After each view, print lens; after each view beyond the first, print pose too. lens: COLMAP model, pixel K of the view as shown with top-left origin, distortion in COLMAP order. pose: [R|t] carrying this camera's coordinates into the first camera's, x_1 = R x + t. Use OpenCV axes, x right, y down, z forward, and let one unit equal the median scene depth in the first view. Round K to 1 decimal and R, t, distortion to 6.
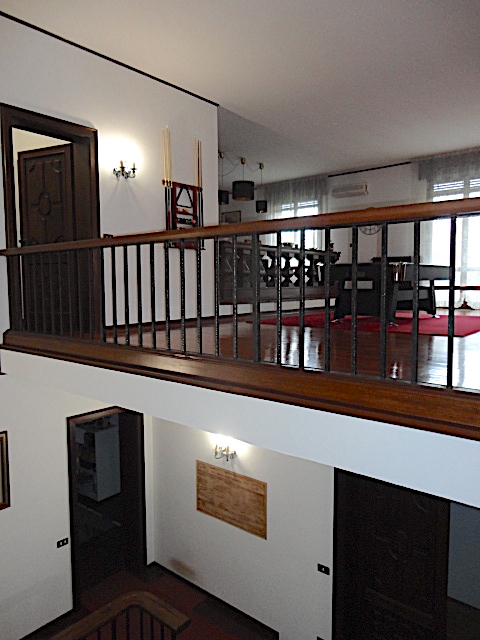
lens RADIAL K [[468.6, 0, 239.6], [0, 468.6, 319.7], [0, 0, 1]] dist [-0.006601, -0.002897]
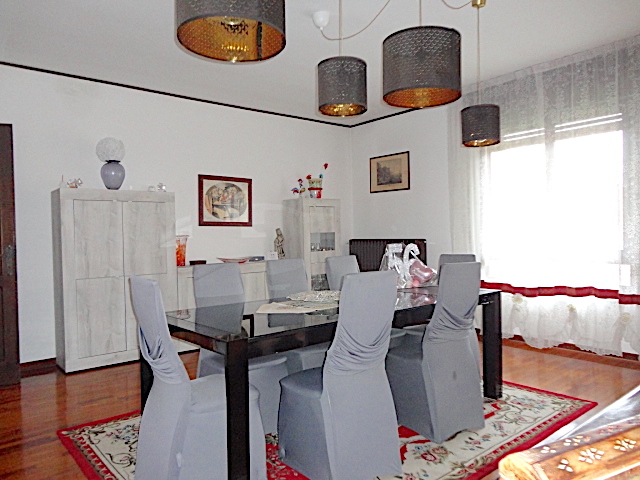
lens RADIAL K [[468.6, 0, 320.5], [0, 468.6, 241.1], [0, 0, 1]] dist [-0.006601, -0.002897]
pose [[0.982480, -0.010269, -0.186083, -0.000928], [-0.002328, 0.997727, -0.067353, -0.123237], [0.186352, 0.066606, 0.980223, 0.583557]]
